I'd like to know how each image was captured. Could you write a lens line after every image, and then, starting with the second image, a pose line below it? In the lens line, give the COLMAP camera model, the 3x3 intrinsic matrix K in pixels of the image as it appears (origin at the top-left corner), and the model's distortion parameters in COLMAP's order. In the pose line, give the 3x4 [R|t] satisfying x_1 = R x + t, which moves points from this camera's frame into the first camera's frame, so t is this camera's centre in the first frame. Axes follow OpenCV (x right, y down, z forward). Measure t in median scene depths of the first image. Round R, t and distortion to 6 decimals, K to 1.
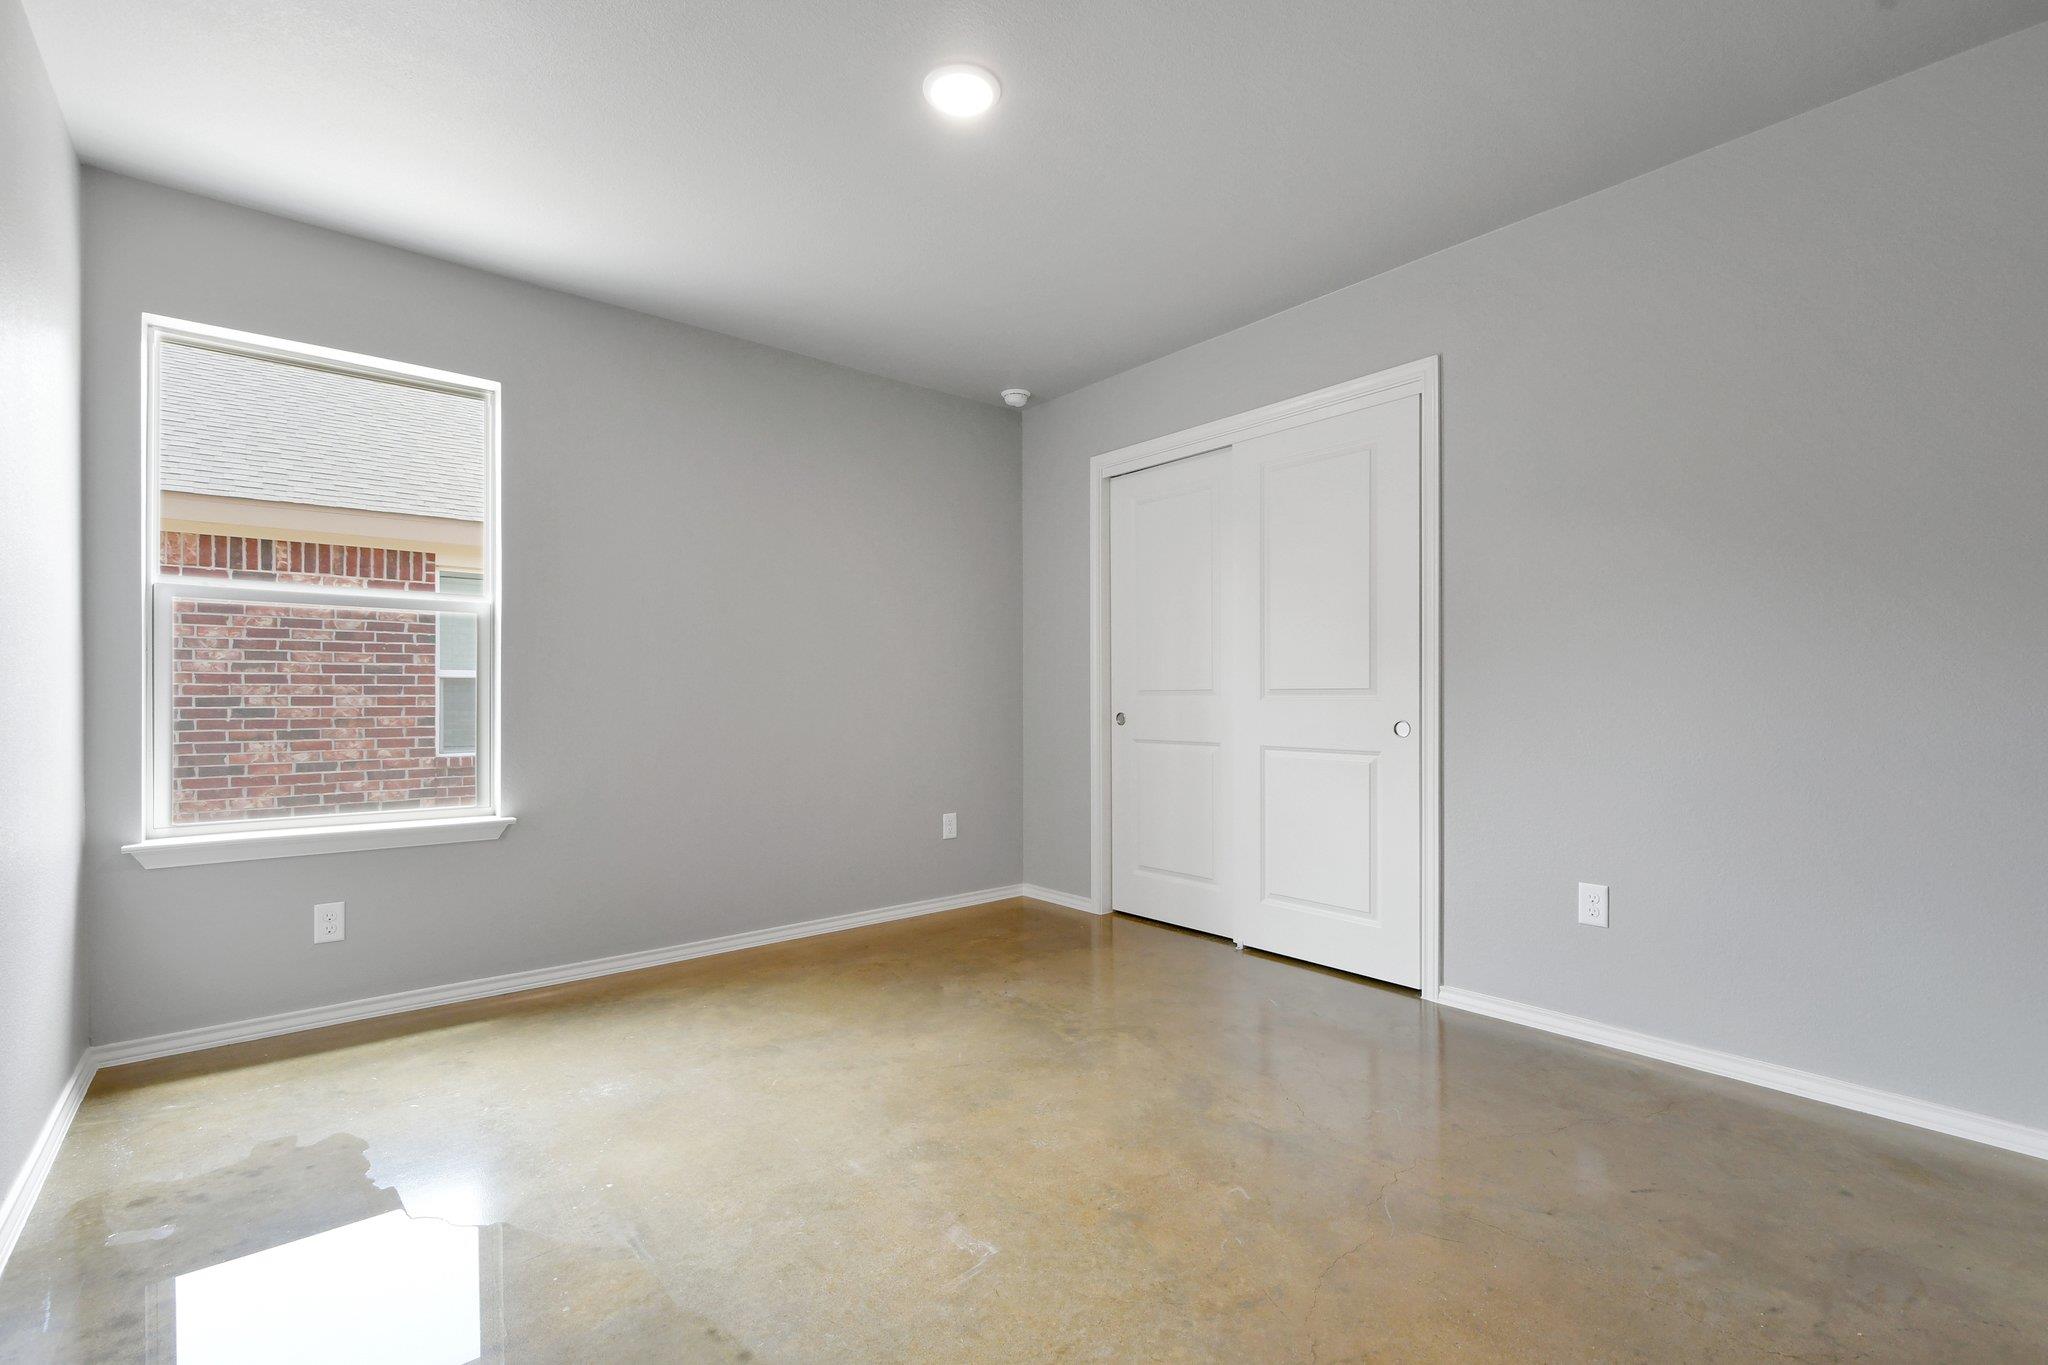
lens RADIAL K [[909.6, 0, 989.3], [0, 909.6, 703.6], [0, 0, 1]] dist [0.005483, -0.004704]
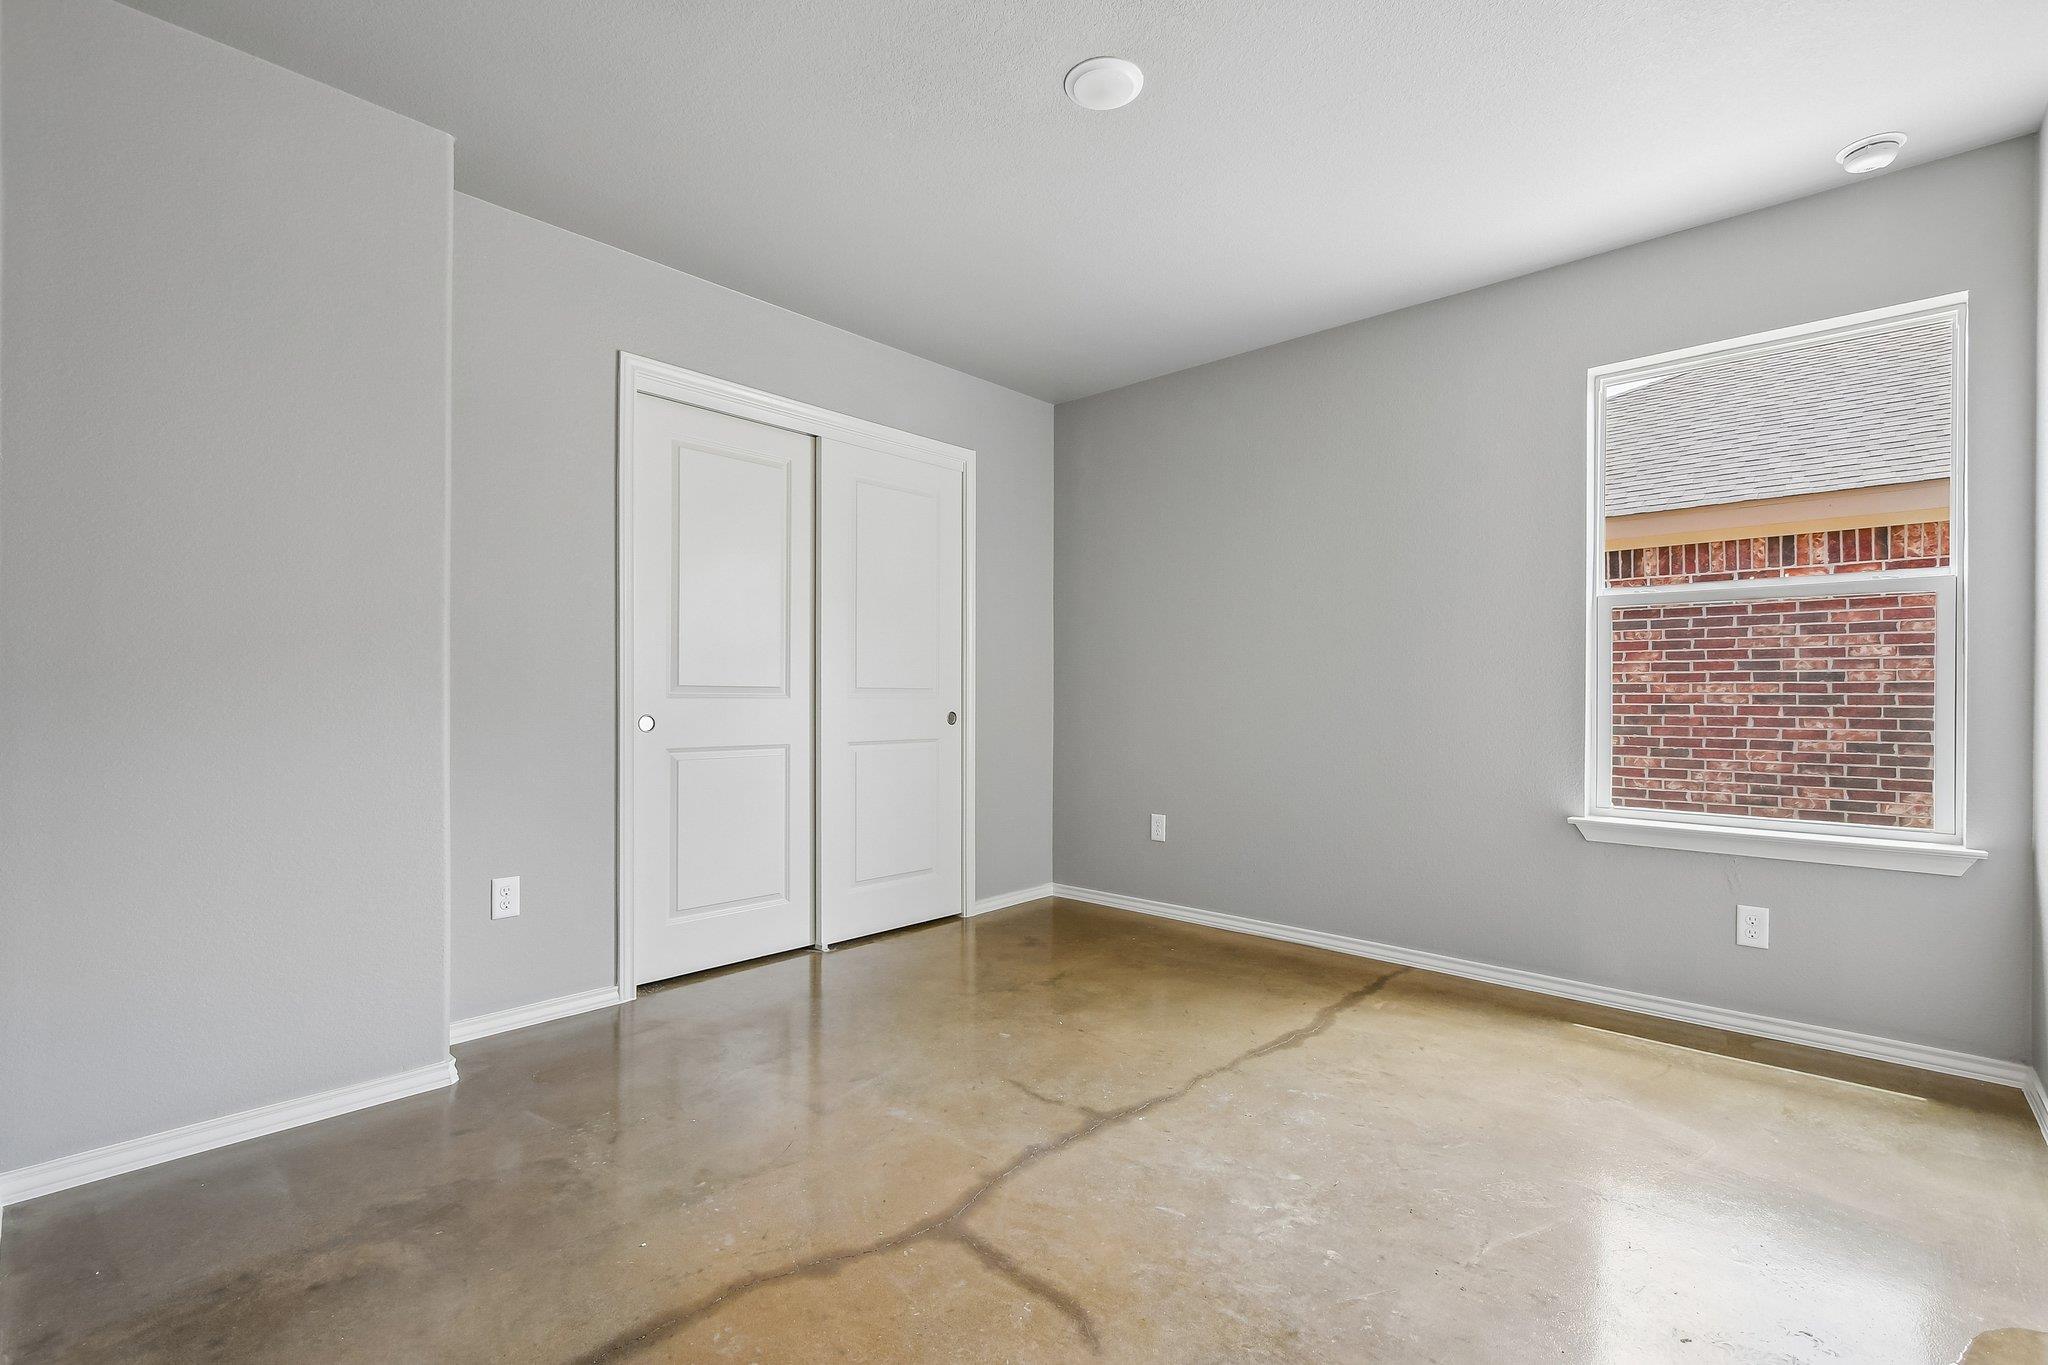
lens RADIAL K [[909.6, 0, 1030.1], [0, 909.6, 692.0], [0, 0, 1]] dist [0.005483, -0.004704]
pose [[0.154005, -0.003053, -0.988065, 0.112931], [-0.006546, 0.999970, -0.004110, -0.000957], [0.988048, 0.007101, 0.153980, 0.088875]]
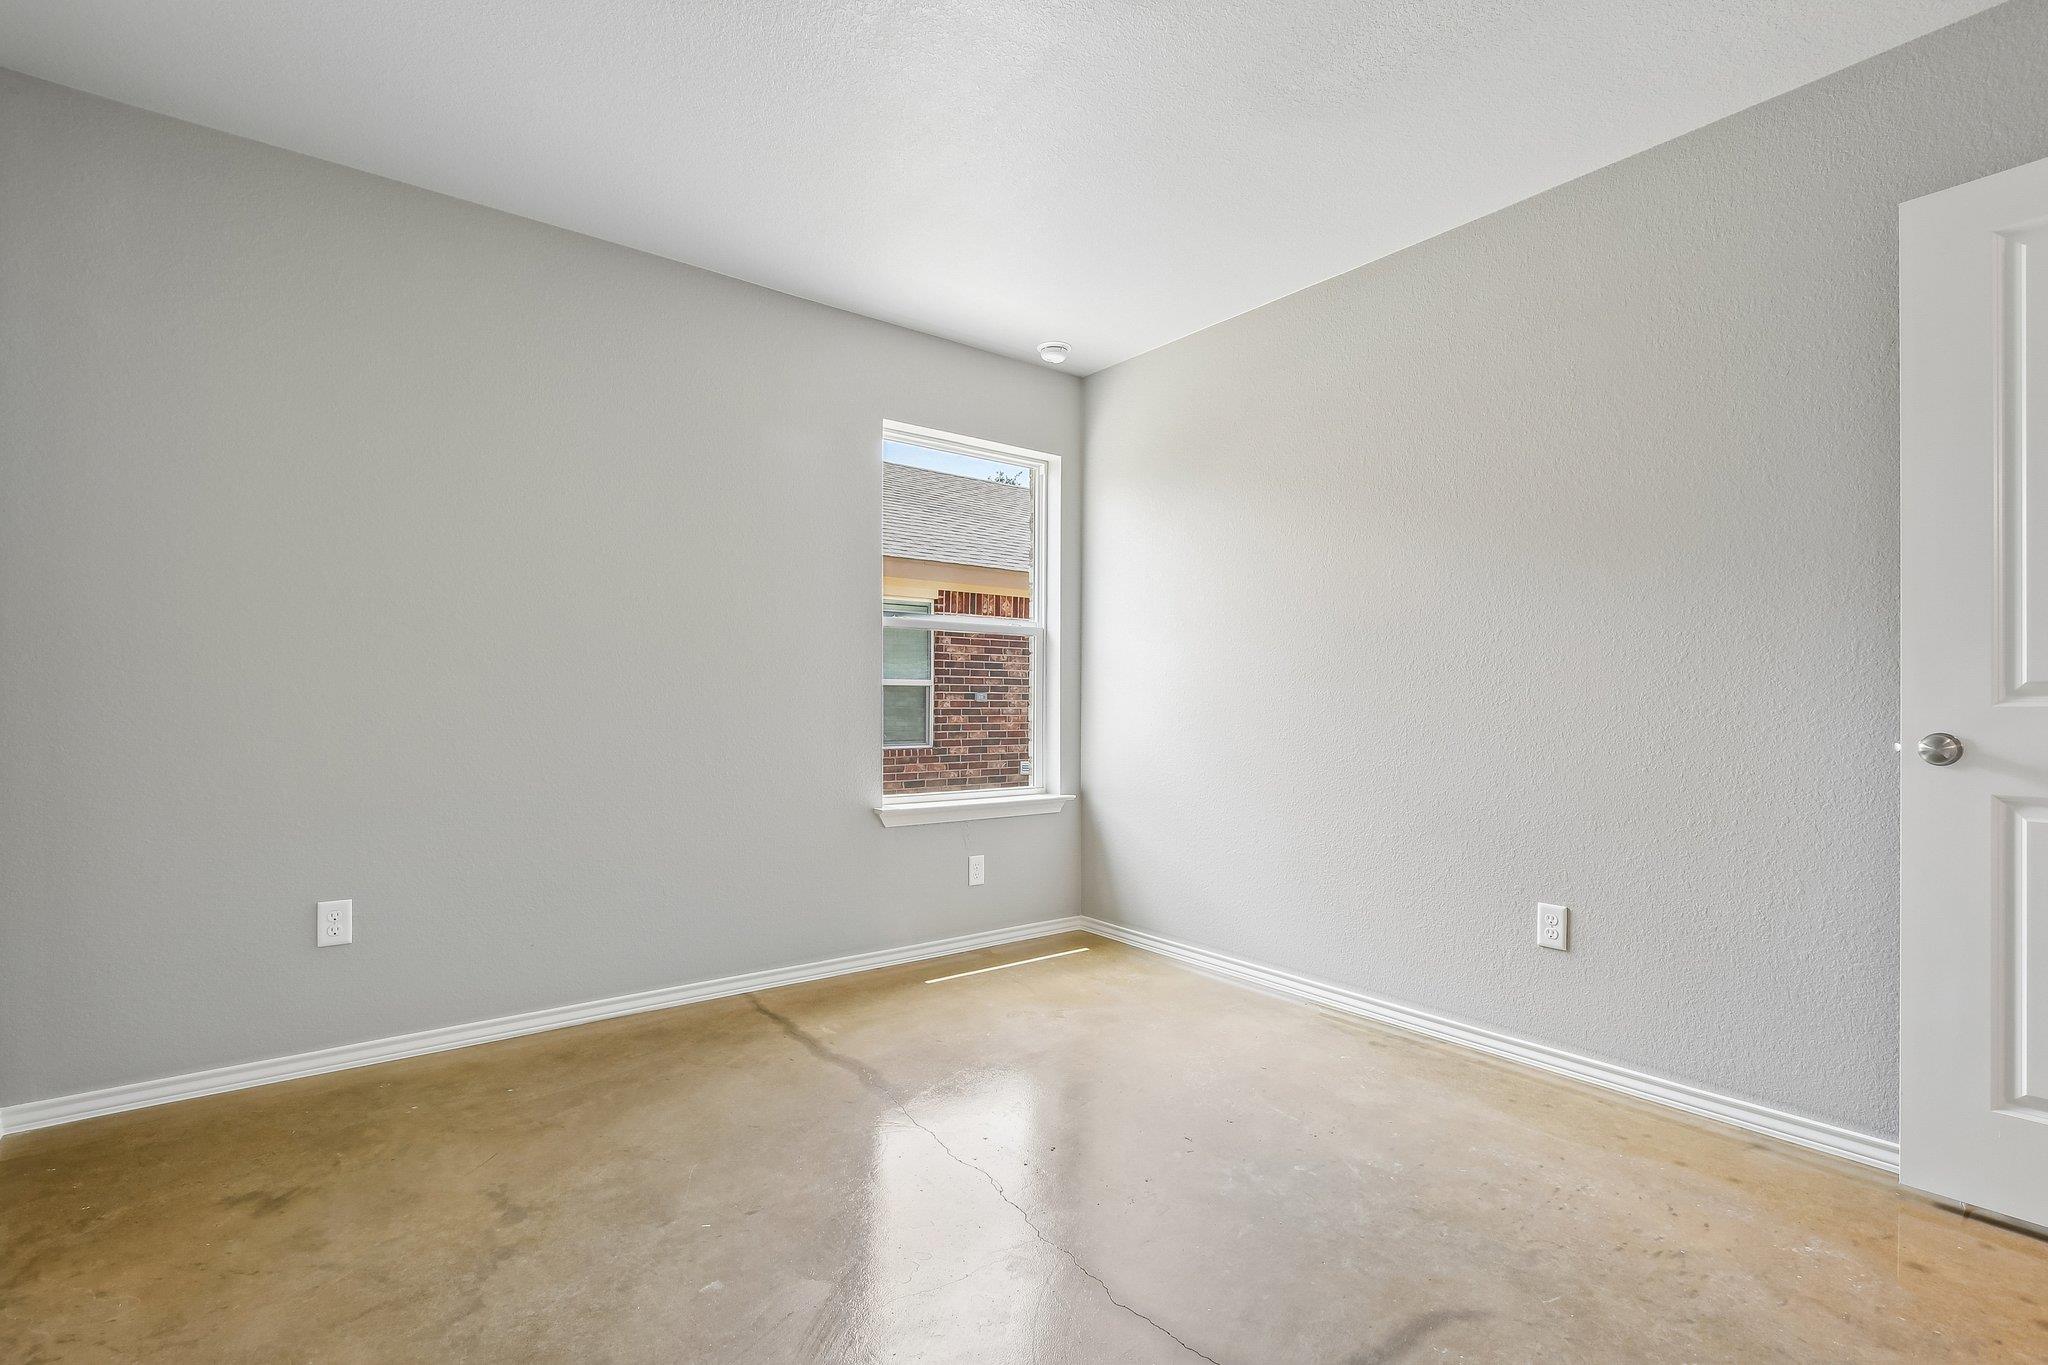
lens RADIAL K [[909.6, 0, 1007.9], [0, 909.6, 697.1], [0, 0, 1]] dist [0.005483, -0.004704]
pose [[0.999422, 0.005741, -0.033517, -0.640020], [-0.006001, 0.999953, -0.007662, -0.006489], [0.033471, 0.007858, 0.999409, -0.350353]]
